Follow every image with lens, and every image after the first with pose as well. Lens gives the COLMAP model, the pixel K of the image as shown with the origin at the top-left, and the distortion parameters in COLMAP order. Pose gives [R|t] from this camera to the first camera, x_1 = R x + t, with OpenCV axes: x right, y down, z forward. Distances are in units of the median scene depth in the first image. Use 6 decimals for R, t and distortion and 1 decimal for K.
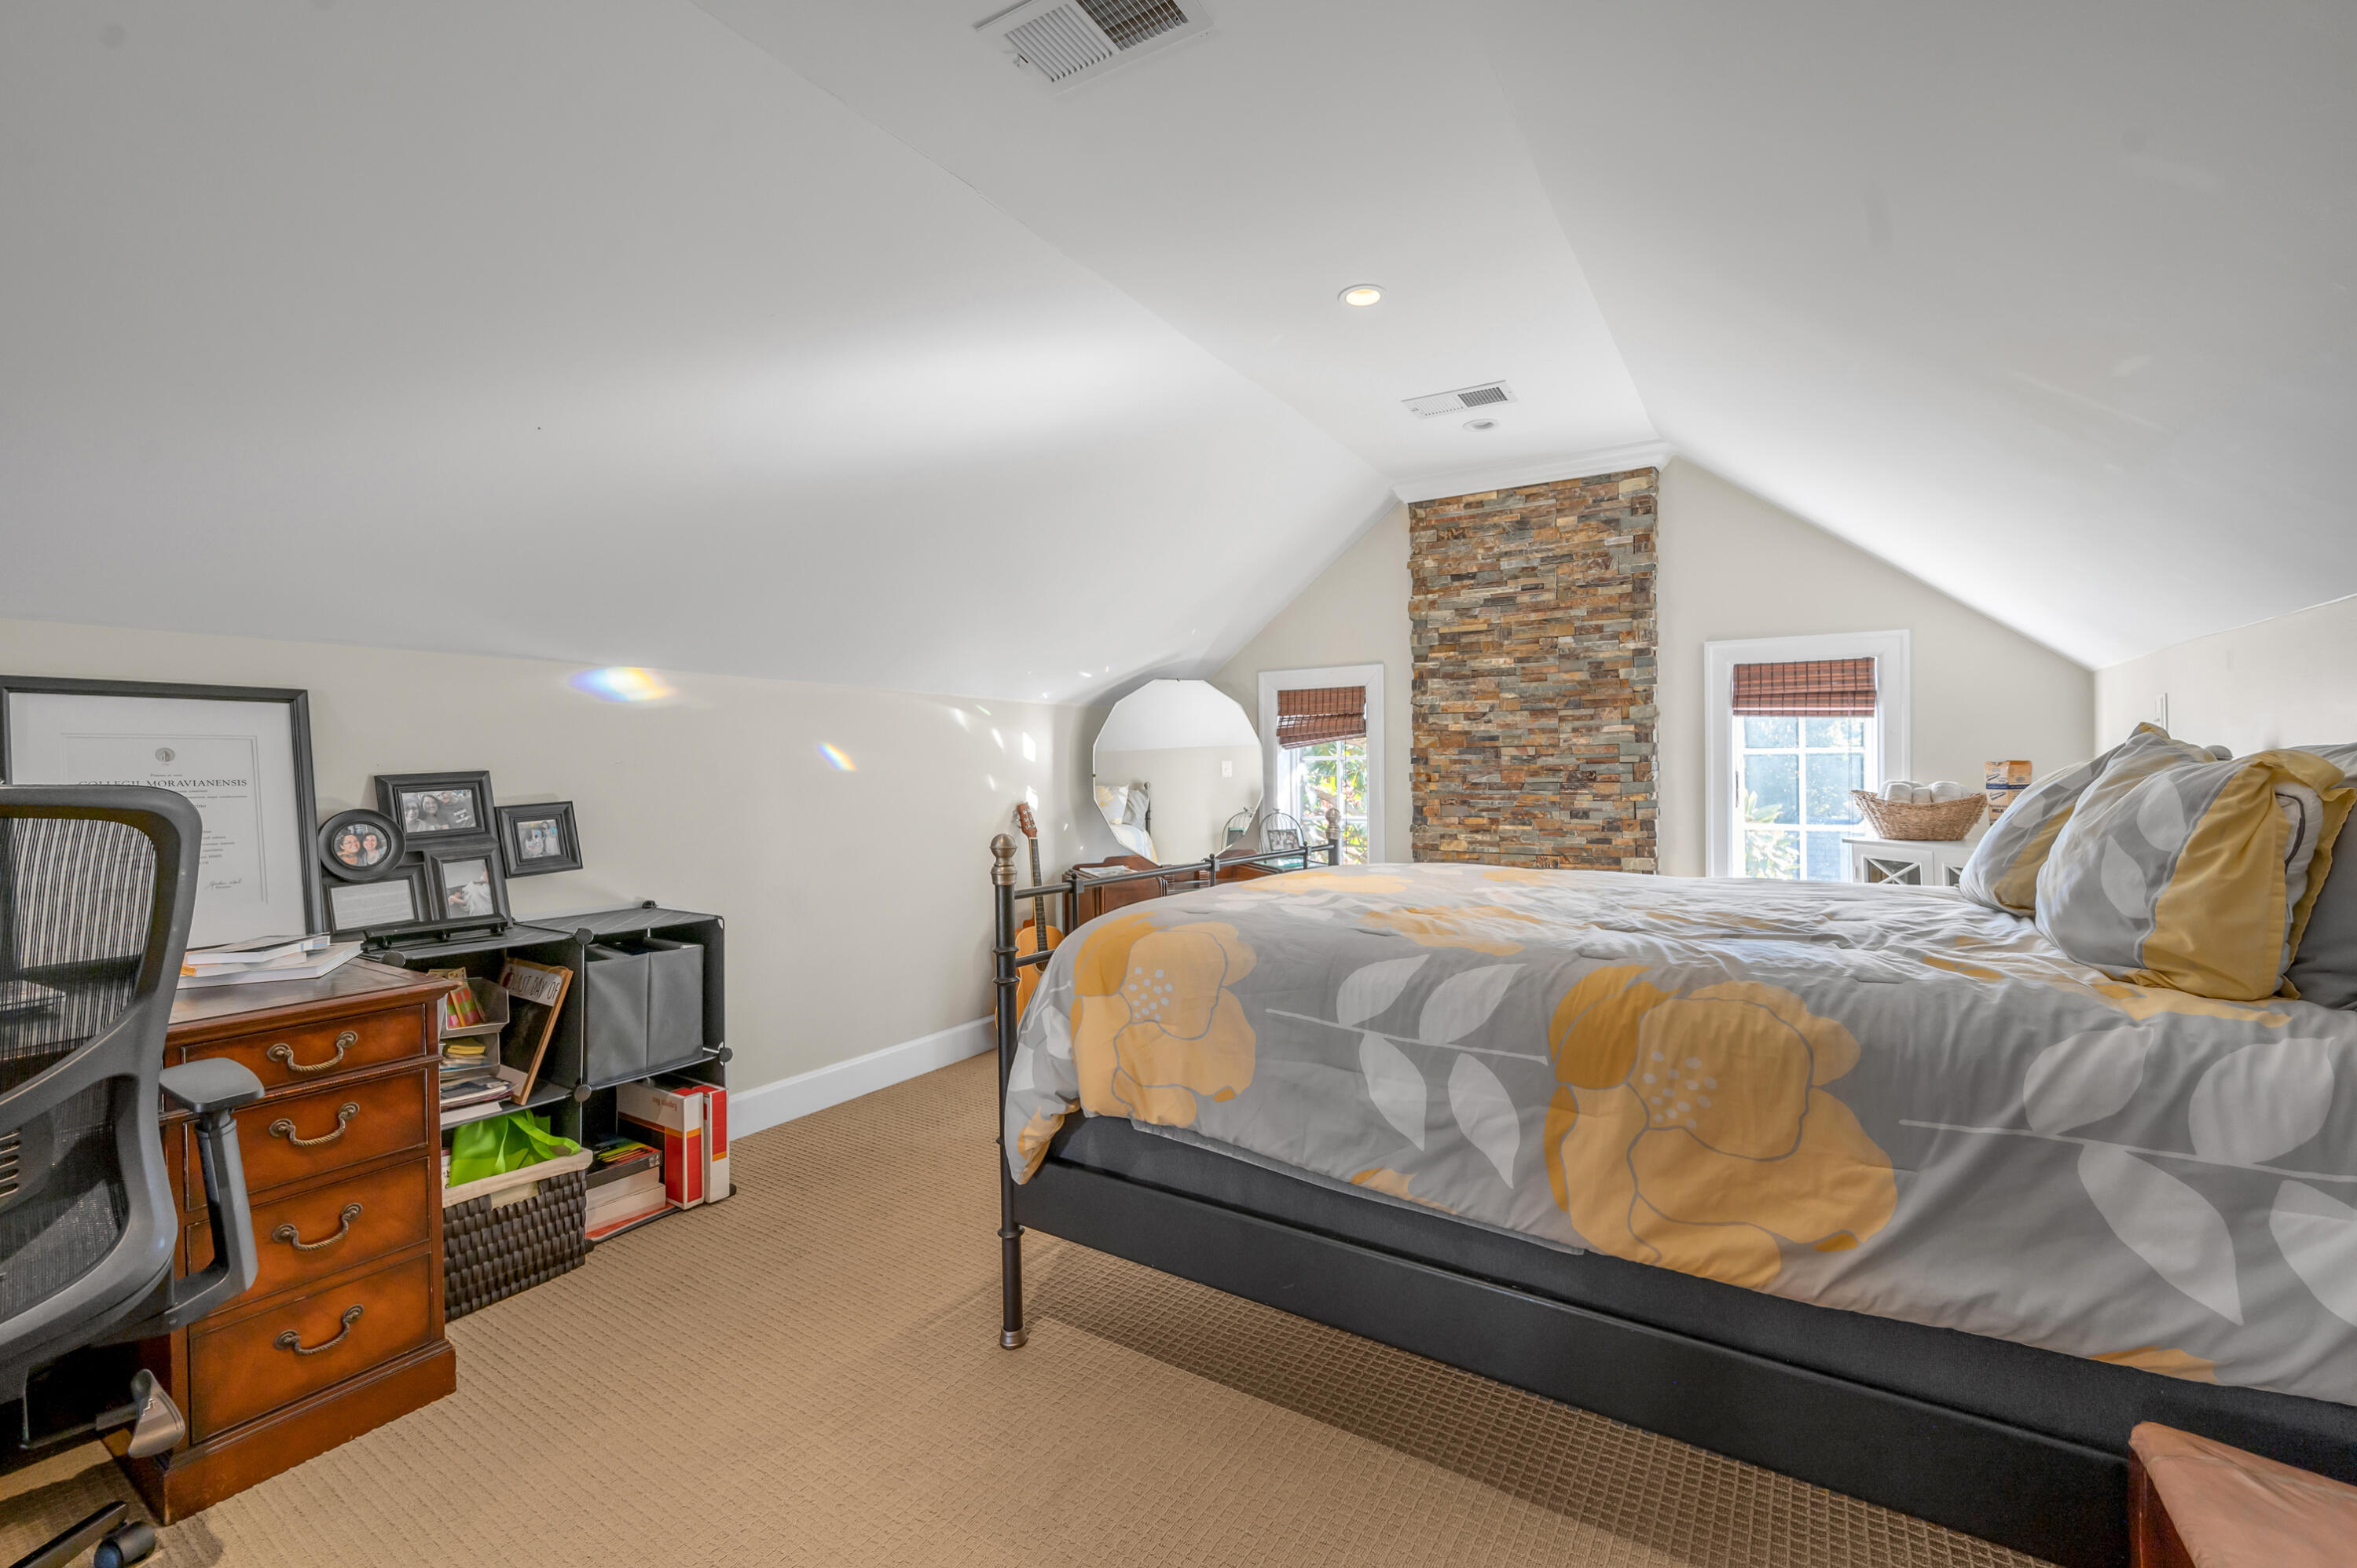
lens RADIAL K [[993.7, 0, 1181.2], [0, 993.7, 767.6], [0, 0, 1]] dist [0.000906, 0.000037]
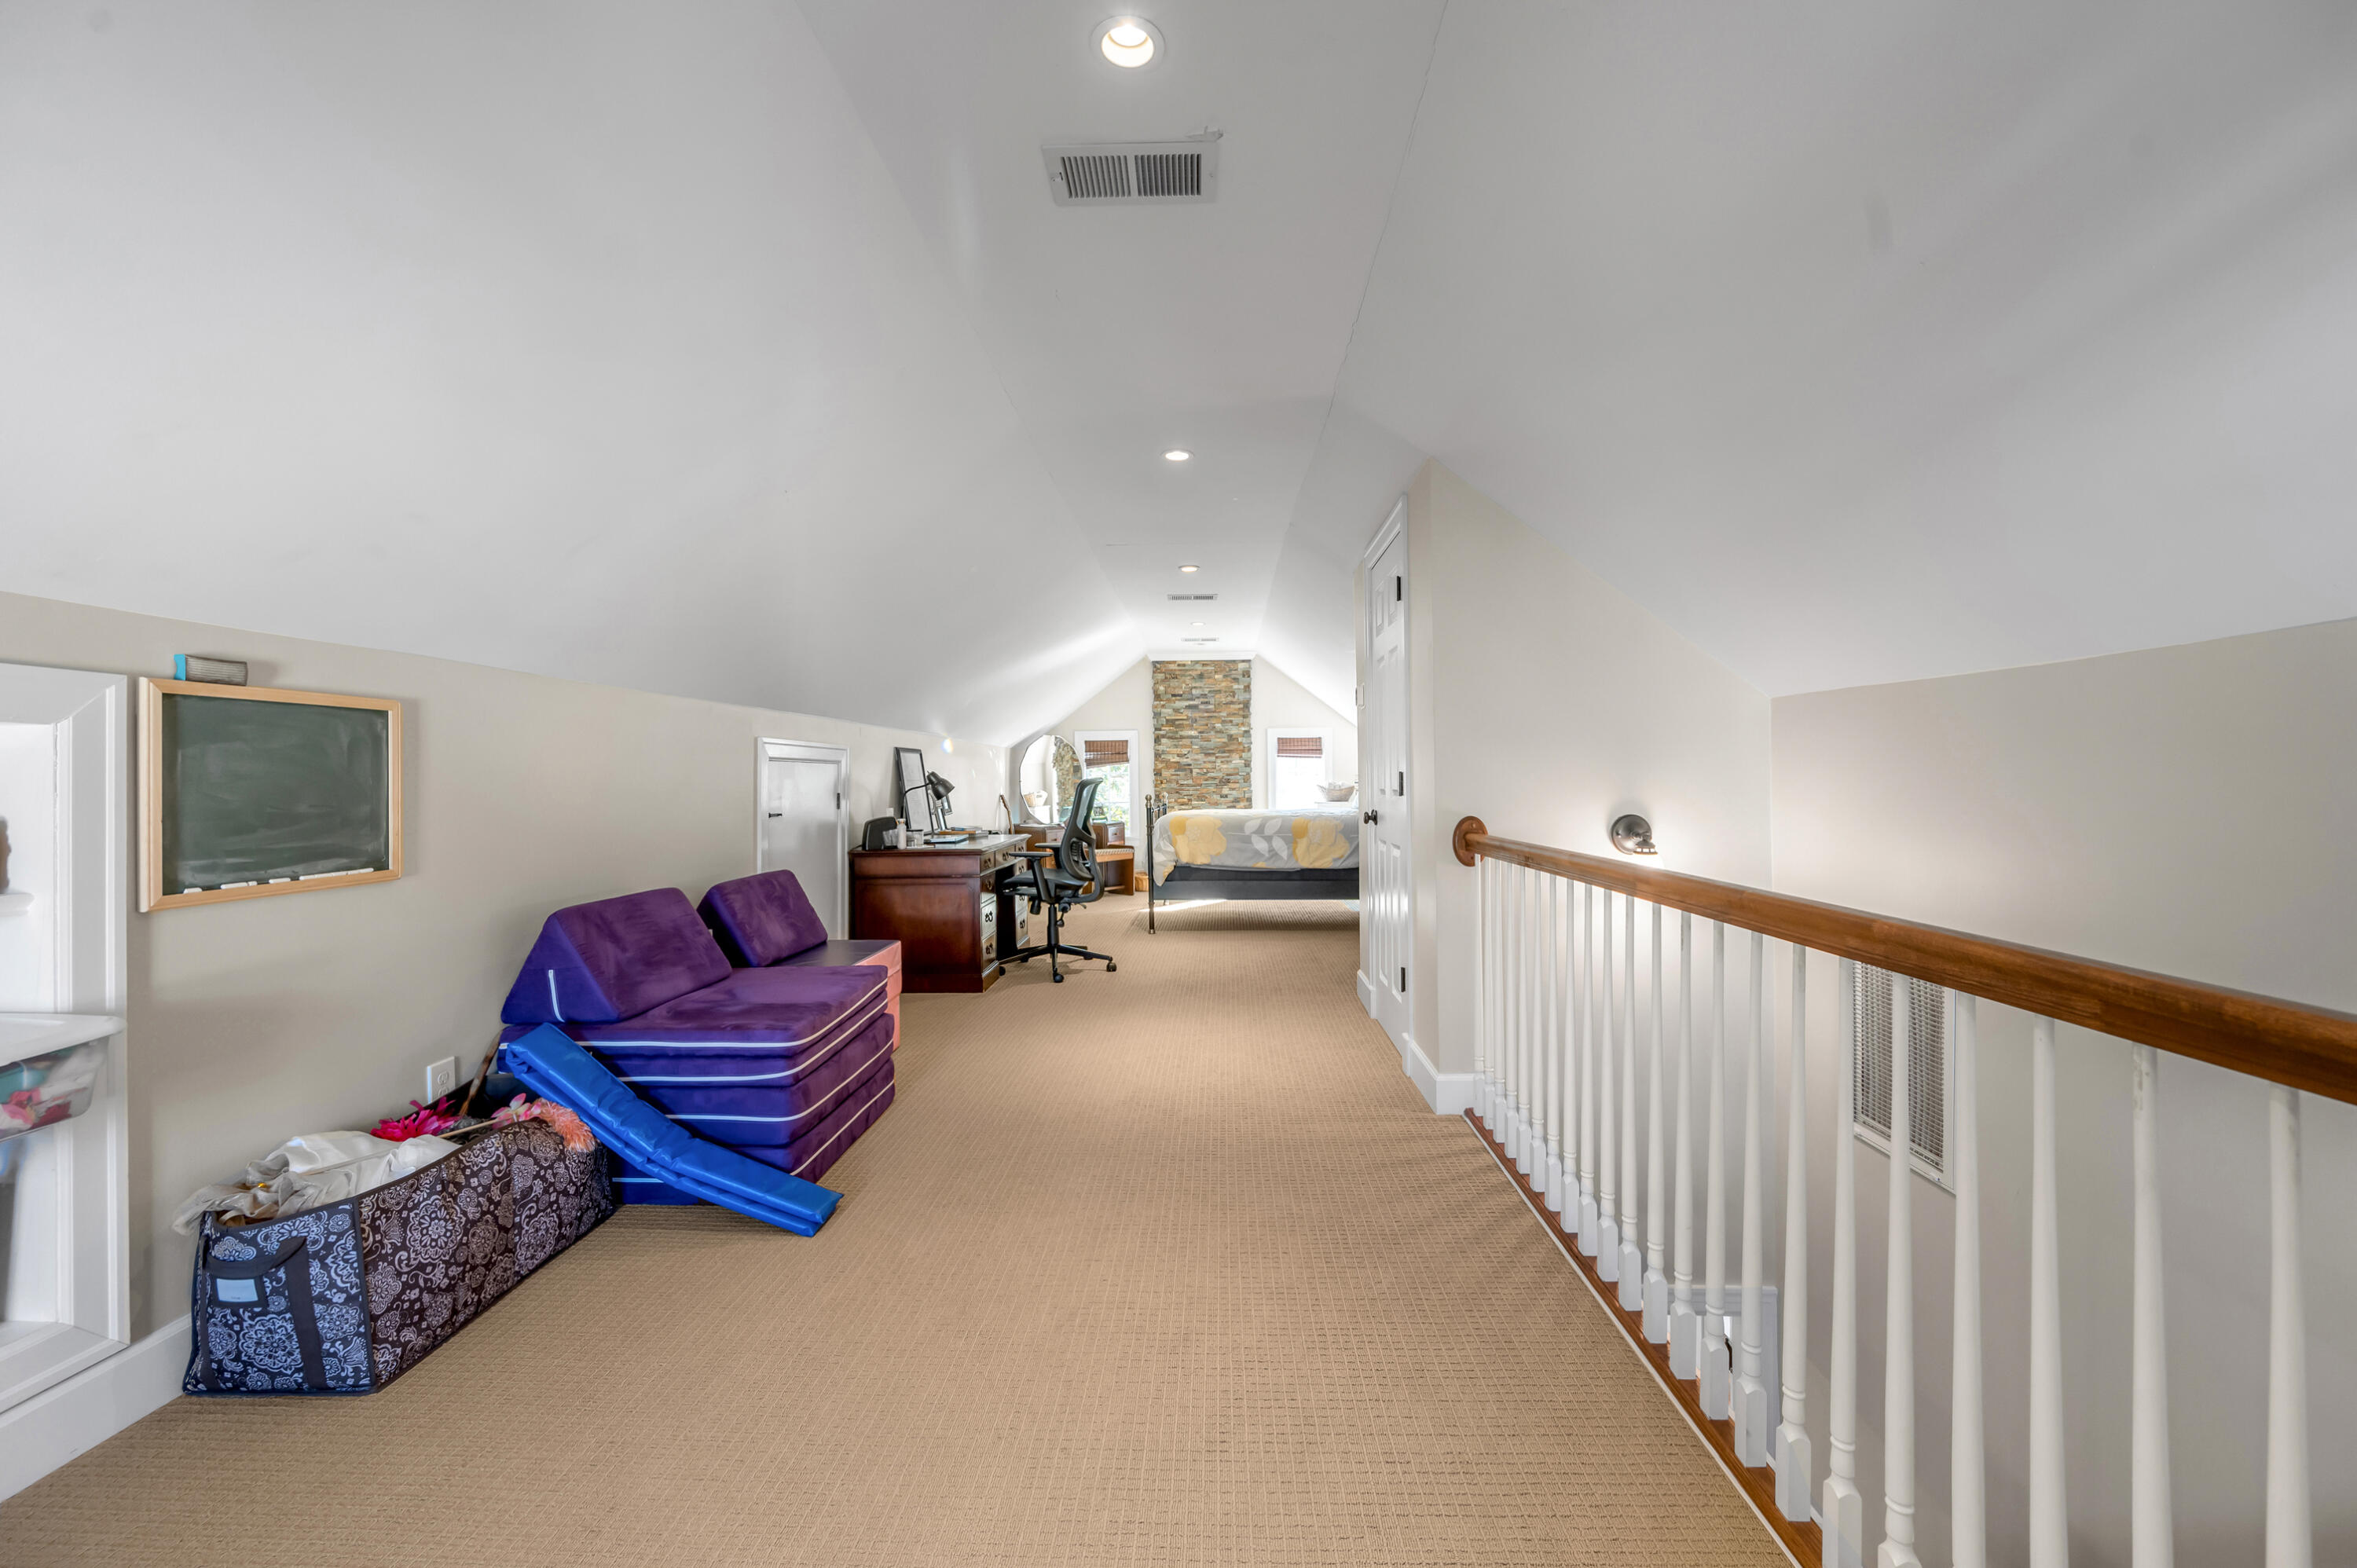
lens RADIAL K [[993.7, 0, 1177.6], [0, 993.7, 782.3], [0, 0, 1]] dist [0.000906, 0.000037]
pose [[0.864844, -0.003952, 0.502026, -0.929427], [0.003725, 0.999992, 0.001456, 0.008751], [-0.502027, 0.000610, 0.864852, -1.068195]]
